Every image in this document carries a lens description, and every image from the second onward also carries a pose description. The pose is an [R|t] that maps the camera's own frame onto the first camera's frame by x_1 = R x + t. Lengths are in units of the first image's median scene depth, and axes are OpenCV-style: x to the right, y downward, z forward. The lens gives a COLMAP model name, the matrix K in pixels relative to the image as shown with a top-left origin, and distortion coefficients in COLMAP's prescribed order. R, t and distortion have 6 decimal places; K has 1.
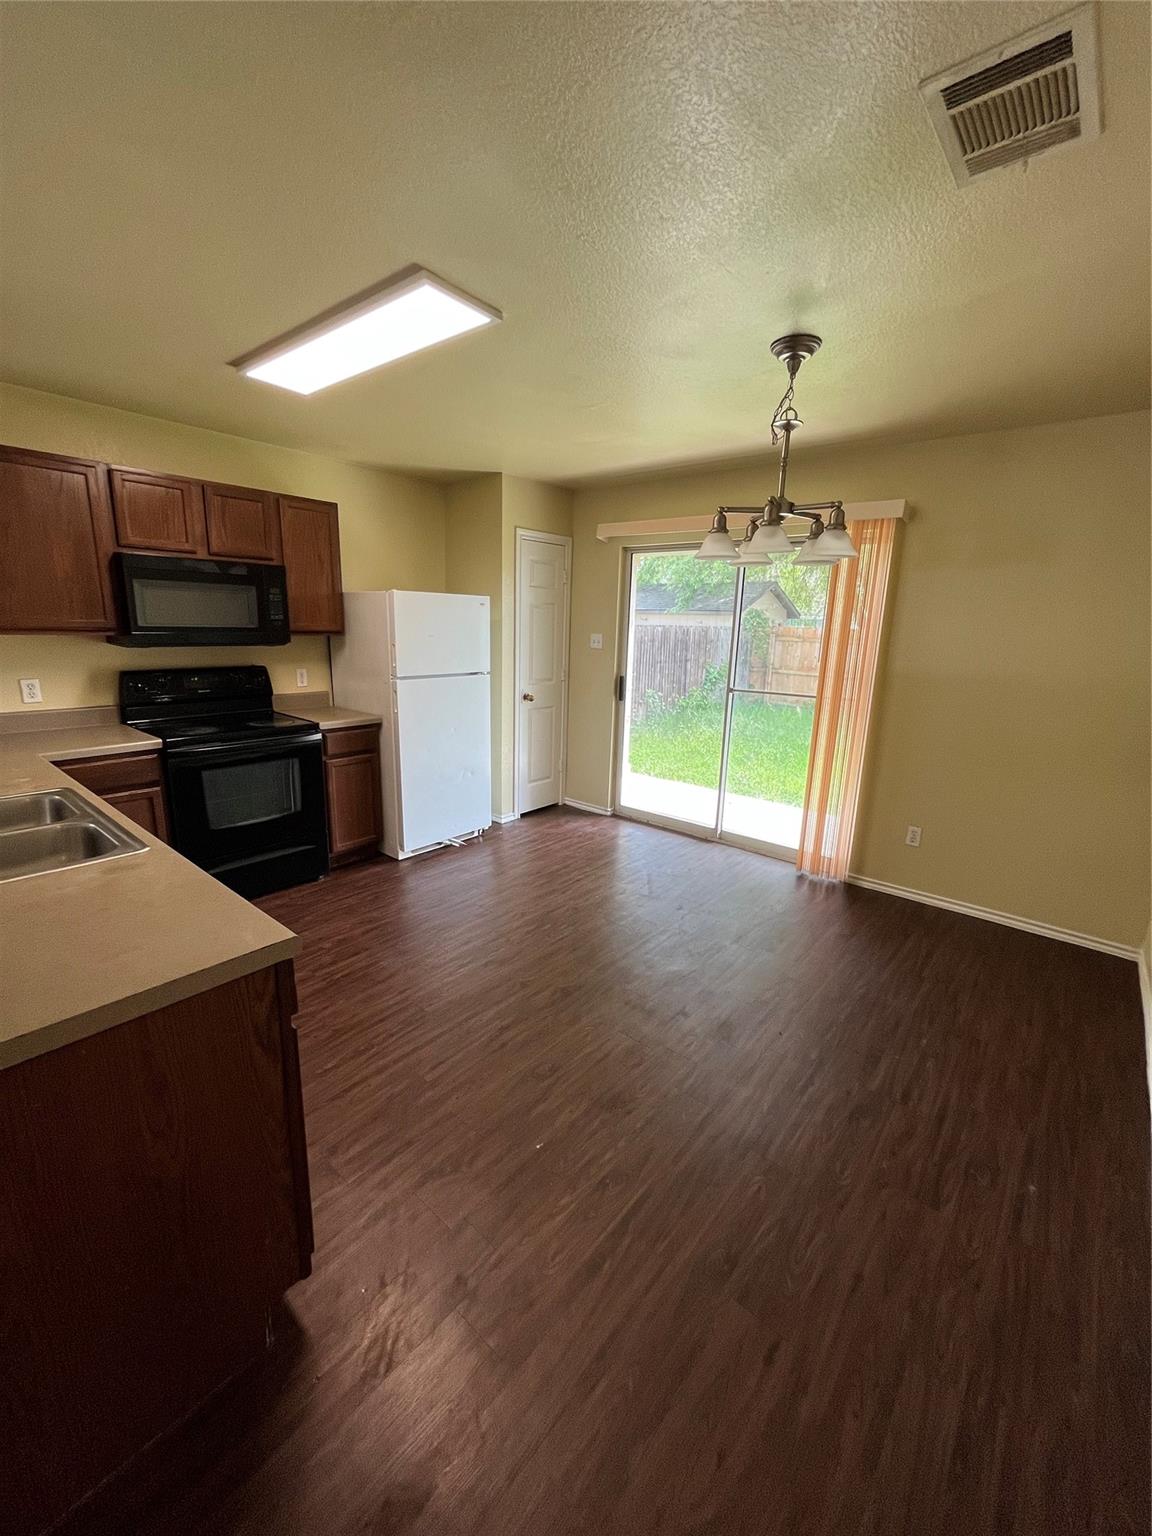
lens RADIAL K [[622.4, 0, 573.4], [0, 622.4, 767.2], [0, 0, 1]] dist [0.003656, 0.000170]
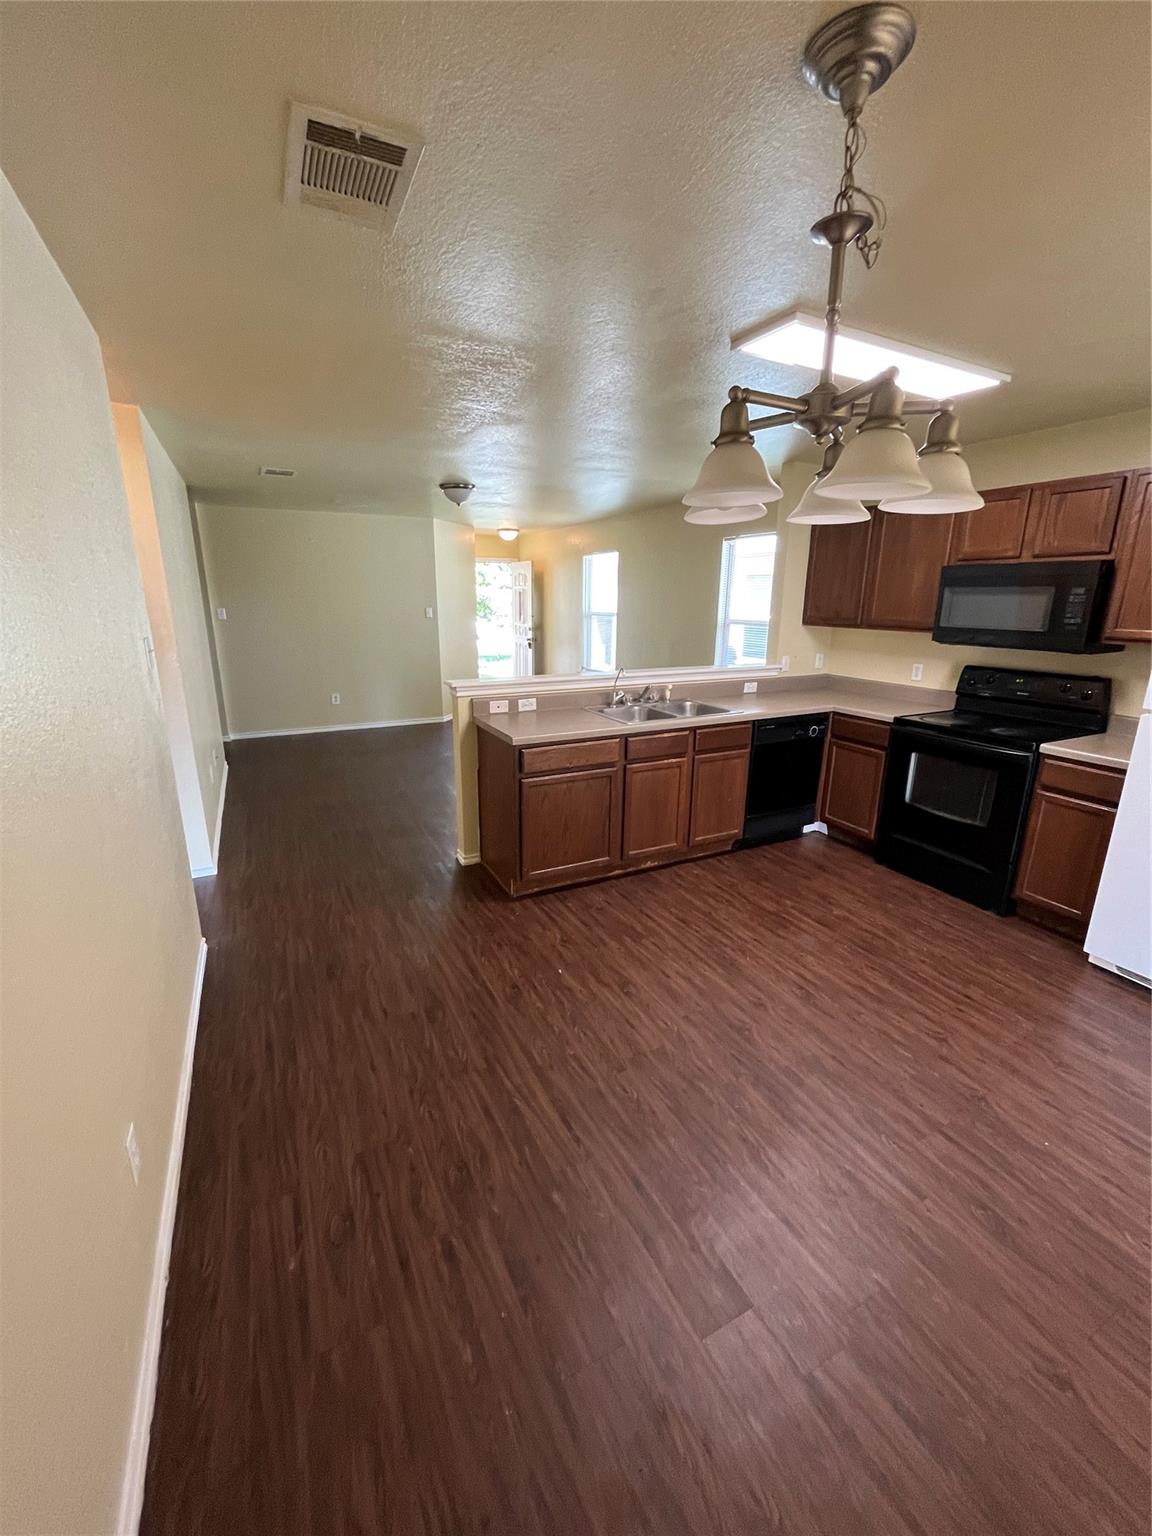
lens RADIAL K [[622.4, 0, 572.4], [0, 622.4, 763.6], [0, 0, 1]] dist [0.003656, 0.000170]
pose [[-0.390156, 0.210894, -0.896271, 0.674286], [-0.226072, 0.921677, 0.315283, -0.187824], [0.892564, 0.325631, -0.311920, 0.772941]]
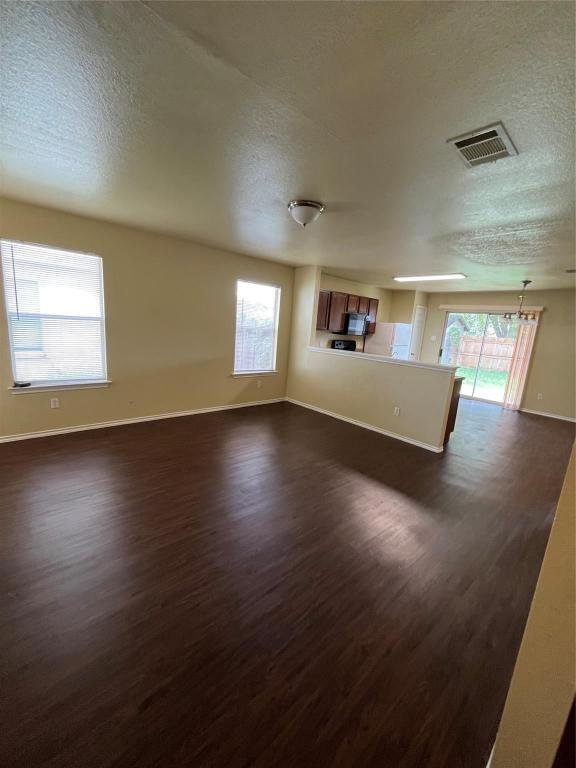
lens RADIAL K [[311.2, 0, 288.0], [0, 311.2, 385.6], [0, 0, 1]] dist [0.003656, 0.000170]
pose [[0.990991, 0.067988, -0.115392, -0.724344], [-0.072196, 0.996855, -0.032687, 0.218588], [0.112807, 0.040724, 0.992782, -1.000081]]
